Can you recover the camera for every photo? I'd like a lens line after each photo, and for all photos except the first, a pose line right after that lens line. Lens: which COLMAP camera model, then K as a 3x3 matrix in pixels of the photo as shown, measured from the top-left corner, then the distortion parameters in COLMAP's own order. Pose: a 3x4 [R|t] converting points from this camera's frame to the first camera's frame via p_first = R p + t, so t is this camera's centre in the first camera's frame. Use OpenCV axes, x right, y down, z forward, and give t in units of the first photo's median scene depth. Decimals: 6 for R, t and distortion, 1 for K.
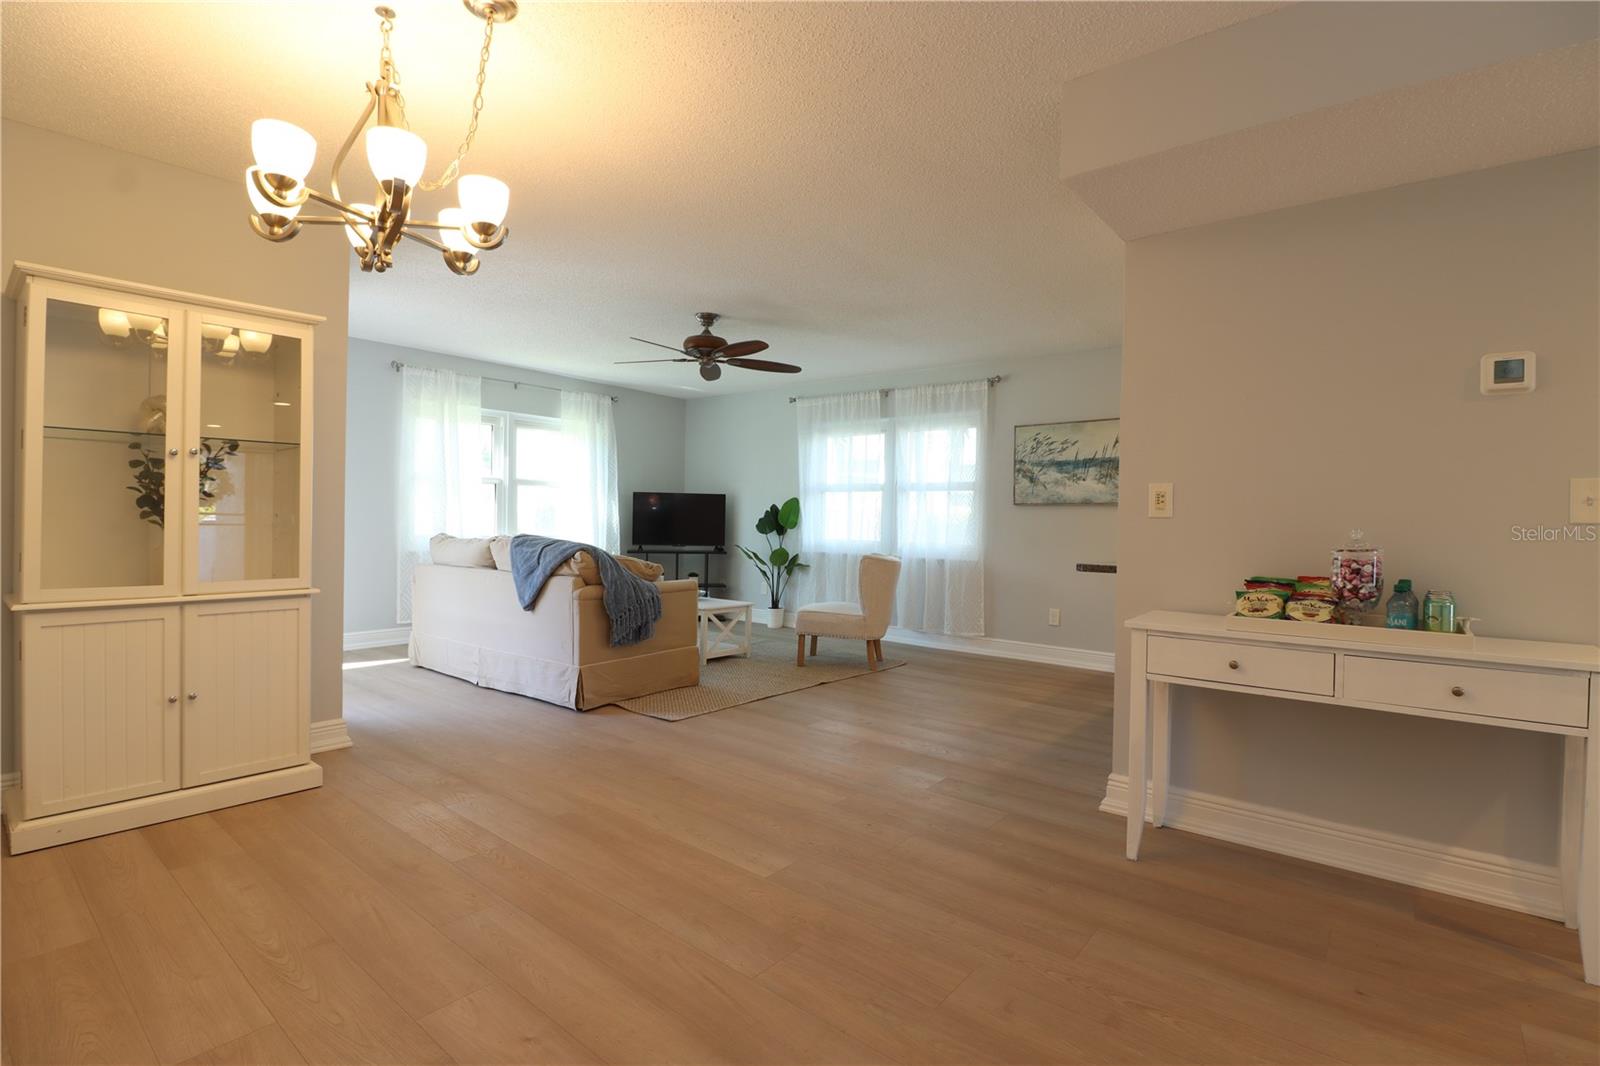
lens RADIAL K [[741.9, 0, 806.9], [0, 741.9, 522.2], [0, 0, 1]] dist [0.001076, -0.012199]
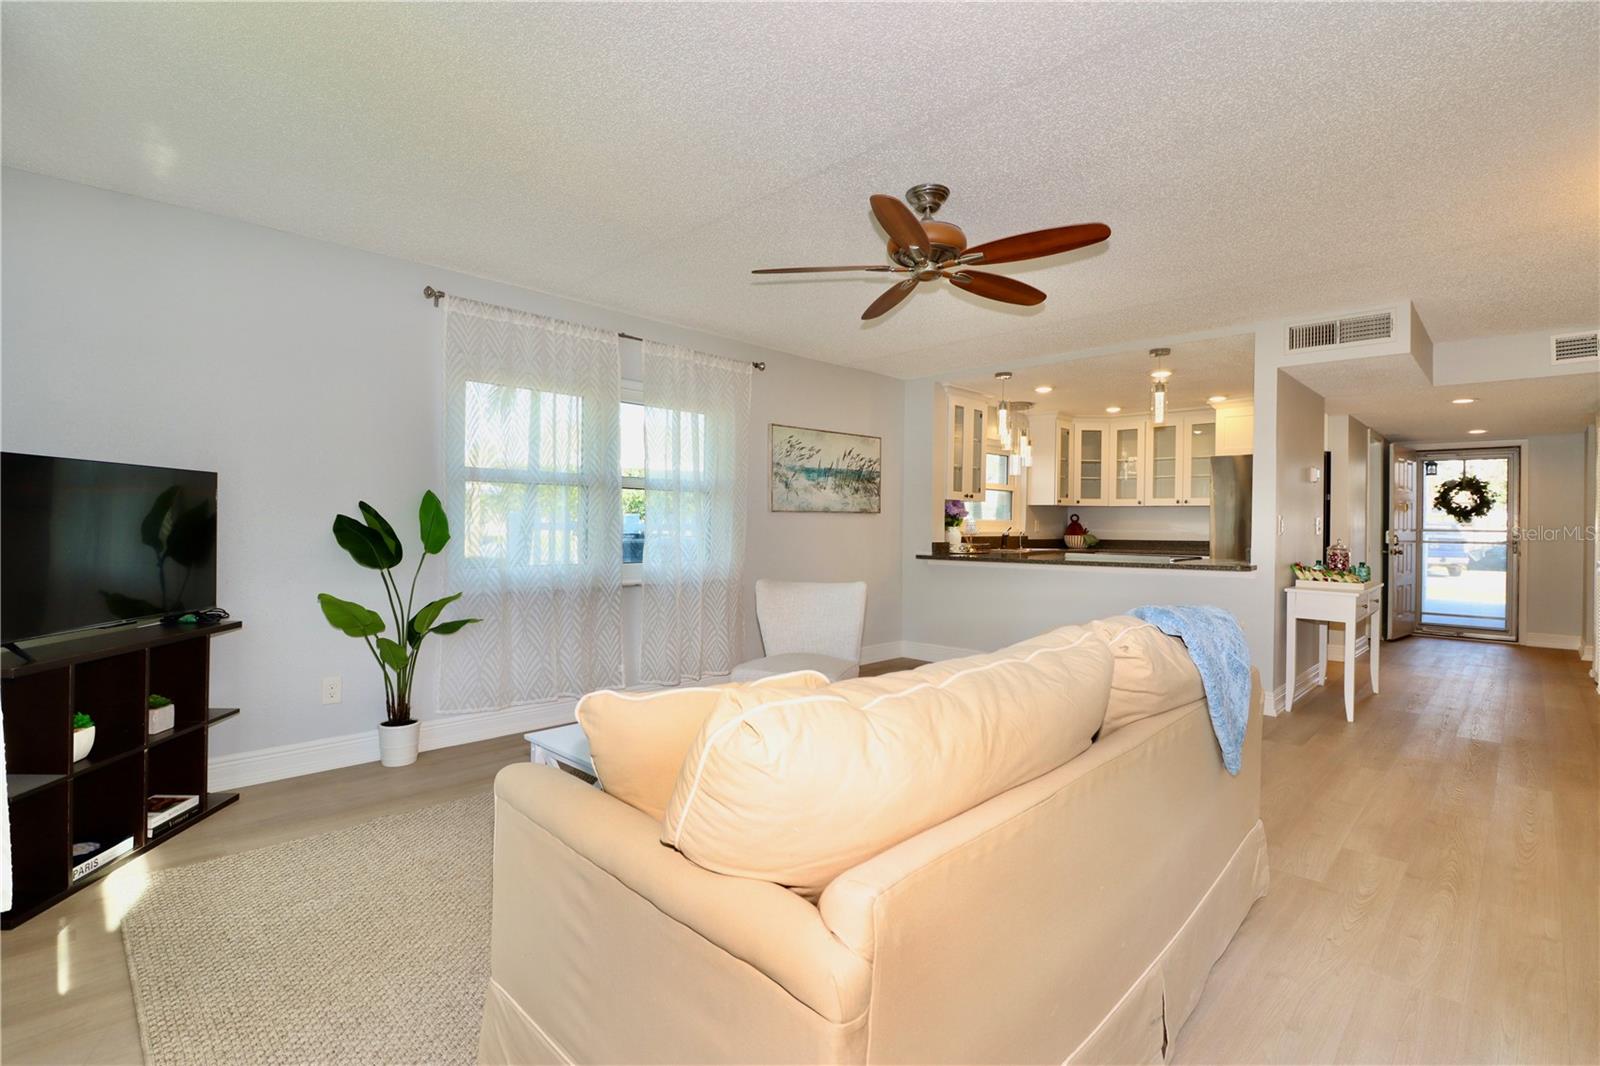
lens RADIAL K [[741.9, 0, 806.9], [0, 741.9, 522.2], [0, 0, 1]] dist [0.001076, -0.012199]
pose [[0.092055, -0.017735, 0.995596, -0.606860], [-0.005594, 0.999816, 0.018328, -0.027553], [-0.995738, -0.007257, 0.091939, 0.872587]]
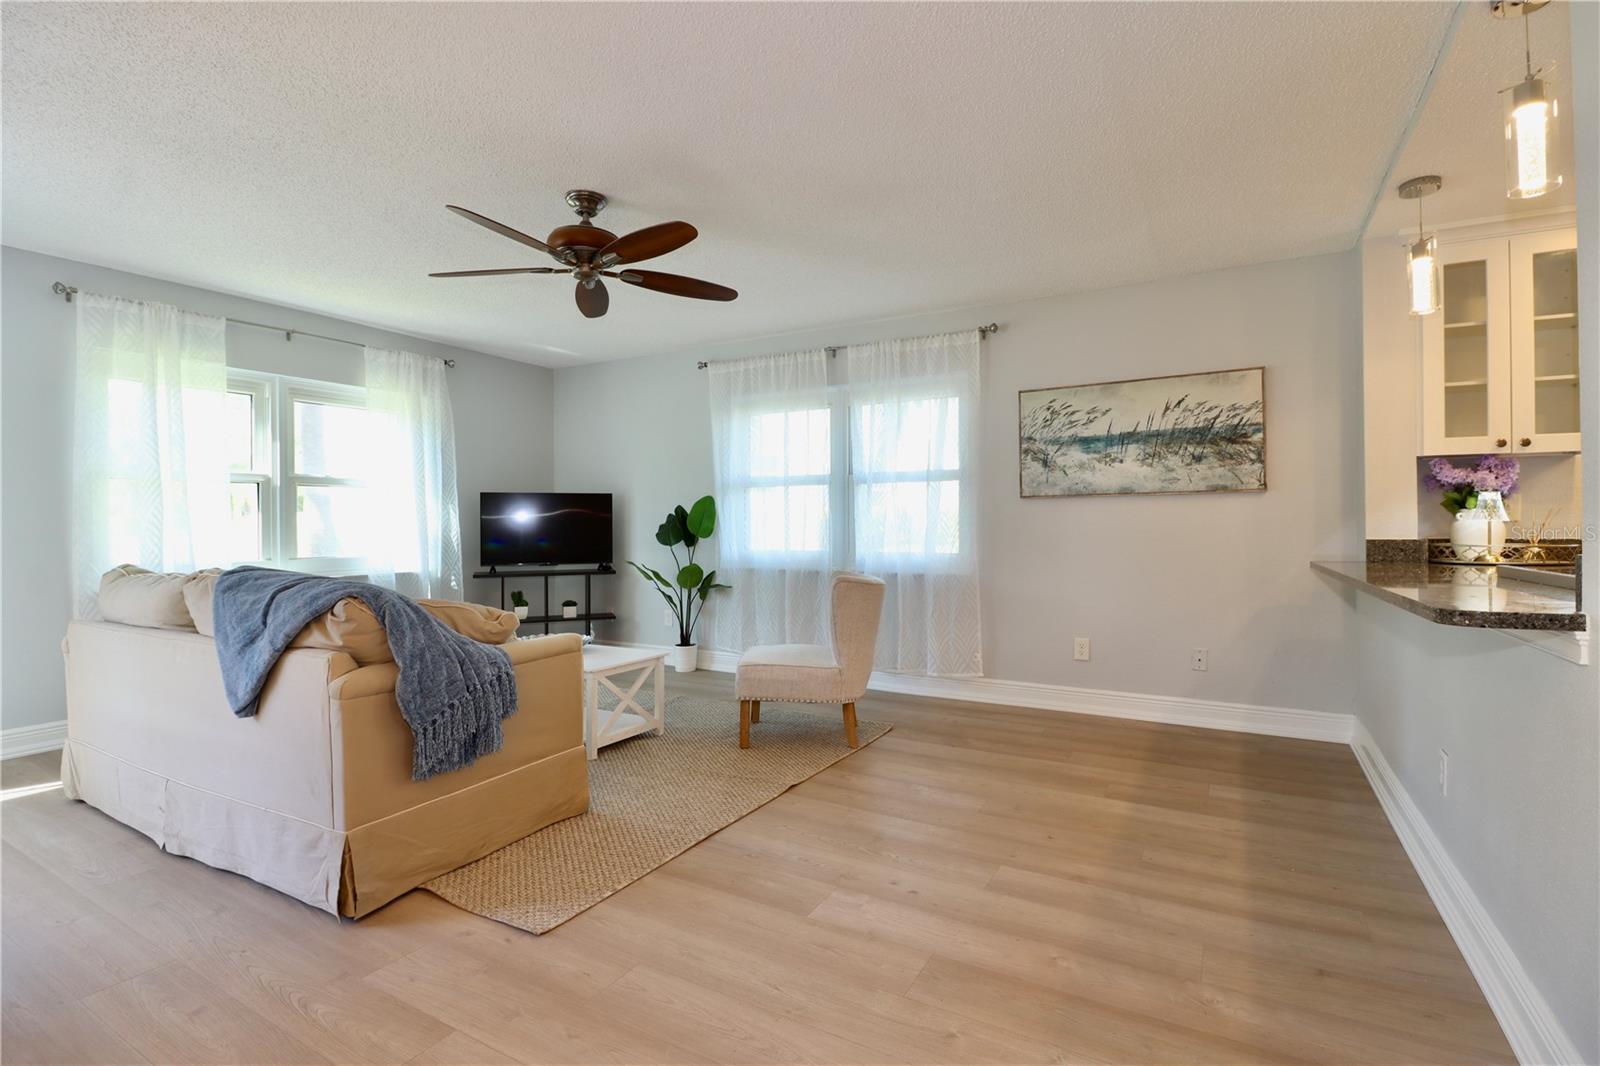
lens RADIAL K [[741.9, 0, 806.9], [0, 741.9, 522.2], [0, 0, 1]] dist [0.001076, -0.012199]
pose [[0.986343, -0.024798, 0.162826, -0.050845], [0.025364, 0.999677, -0.001401, -0.003773], [-0.162739, 0.005512, 0.986654, 0.306545]]
